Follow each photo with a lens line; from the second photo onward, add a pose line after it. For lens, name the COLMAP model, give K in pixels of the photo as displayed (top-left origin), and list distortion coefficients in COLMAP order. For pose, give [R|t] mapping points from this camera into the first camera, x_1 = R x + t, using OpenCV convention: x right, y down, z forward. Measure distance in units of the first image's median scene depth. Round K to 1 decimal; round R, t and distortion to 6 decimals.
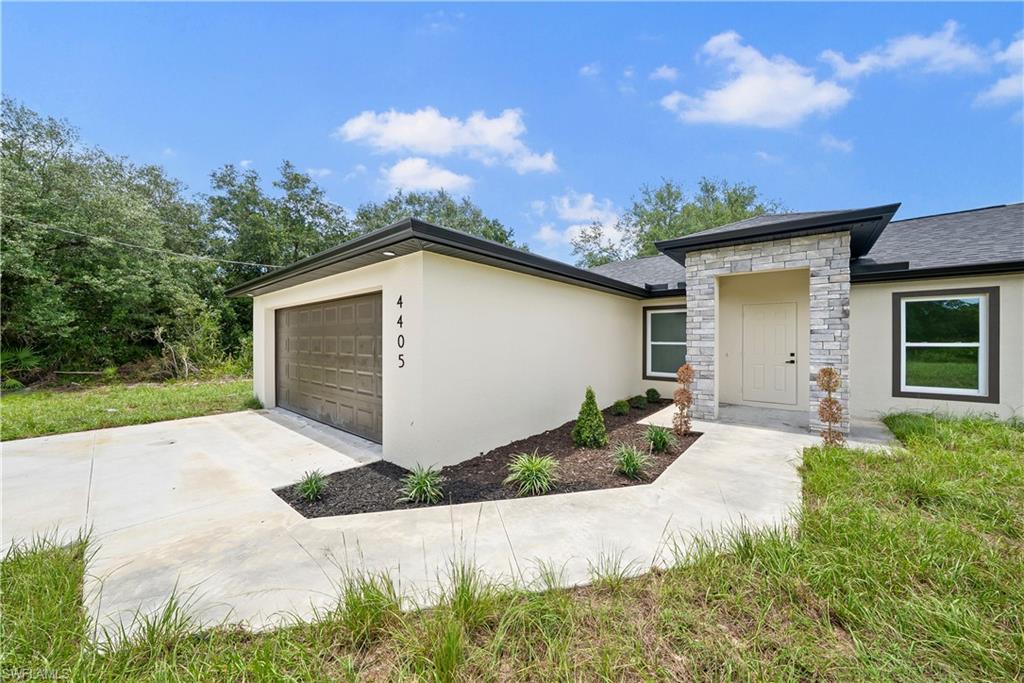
lens RADIAL K [[355.3, 0, 512.0], [0, 355.3, 341.5], [0, 0, 1]] dist [-0.014359, 0.000095]
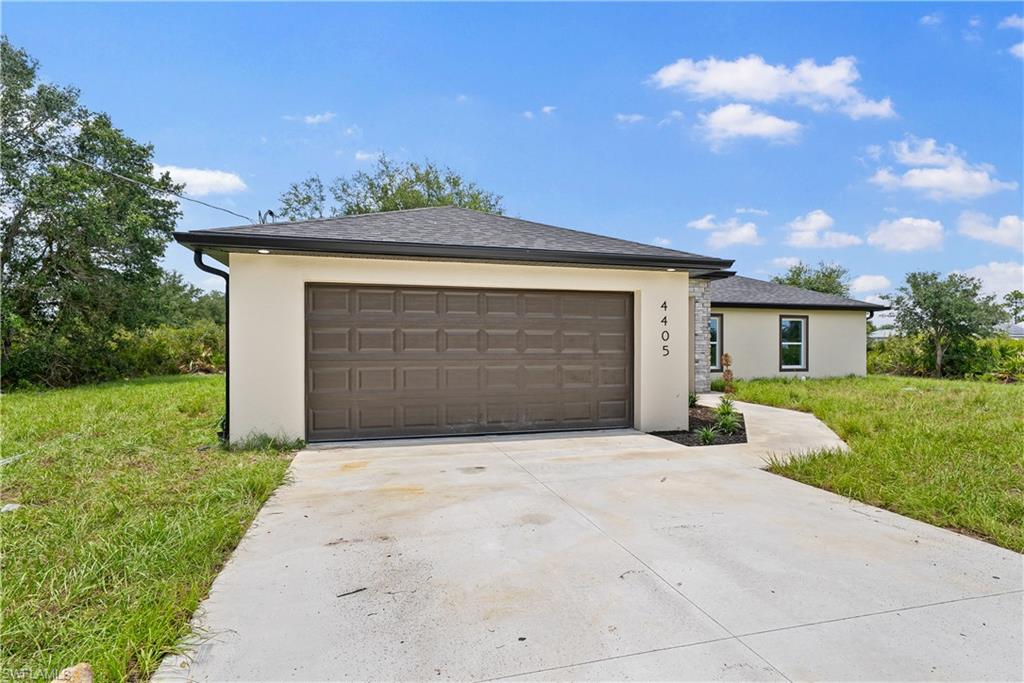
lens RADIAL K [[520.9, 0, 509.8], [0, 520.9, 345.4], [0, 0, 1]] dist [0.000991, 0.000790]
pose [[0.571709, 0.001203, 0.820456, -1.592736], [0.003356, 0.999987, -0.003805, 0.028442], [-0.820450, 0.004929, 0.571697, 0.266726]]
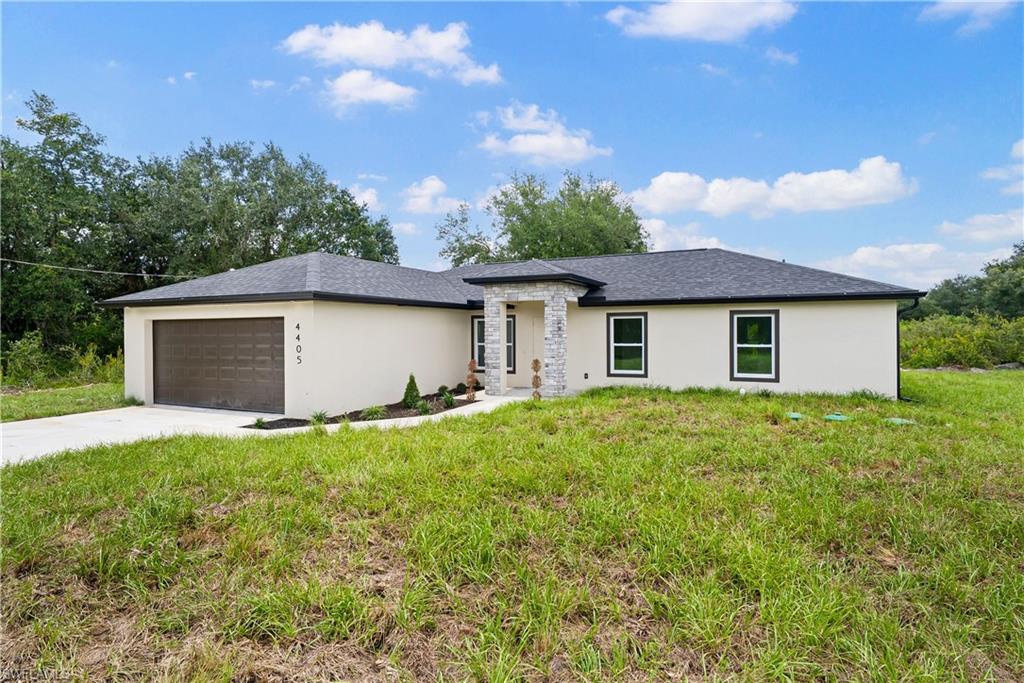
lens RADIAL K [[532.5, 0, 500.9], [0, 532.5, 334.8], [0, 0, 1]] dist [0.033048, 0.000072]
pose [[0.970704, -0.008599, 0.240124, 0.019267], [0.007988, 0.999962, 0.003517, -0.052088], [-0.240145, -0.001496, 0.970736, -1.325531]]
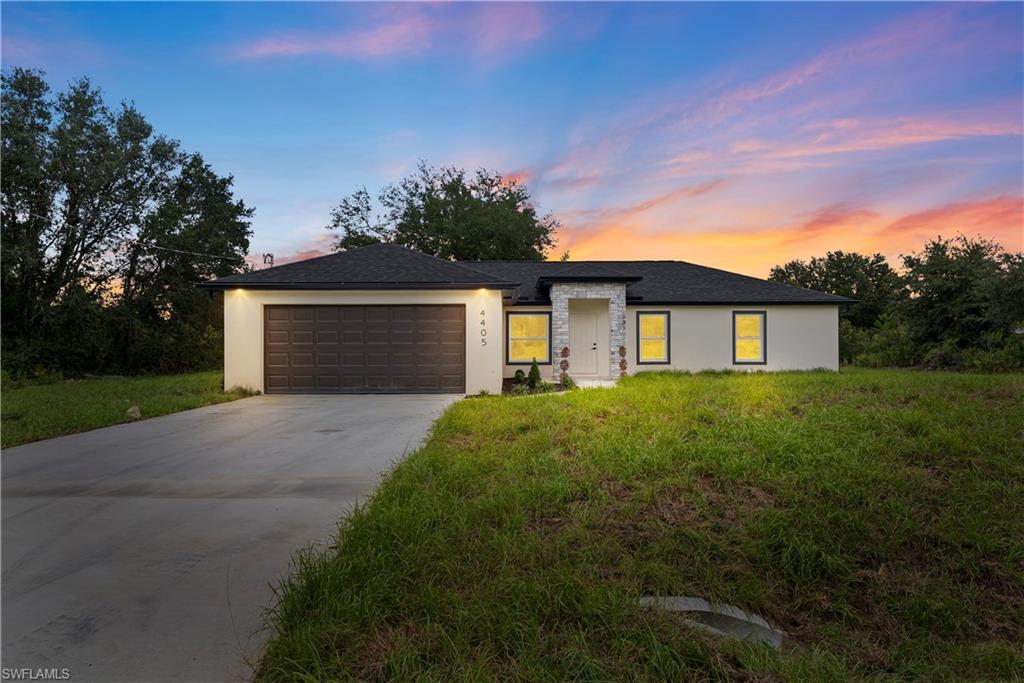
lens RADIAL K [[668.8, 0, 512.0], [0, 668.8, 341.5], [0, 0, 1]] dist [-0.002289, -0.000797]
pose [[0.760552, 0.001564, 0.649276, -1.890658], [0.005709, 0.999942, -0.009095, 0.060423], [-0.649252, 0.010624, 0.760499, -1.410082]]
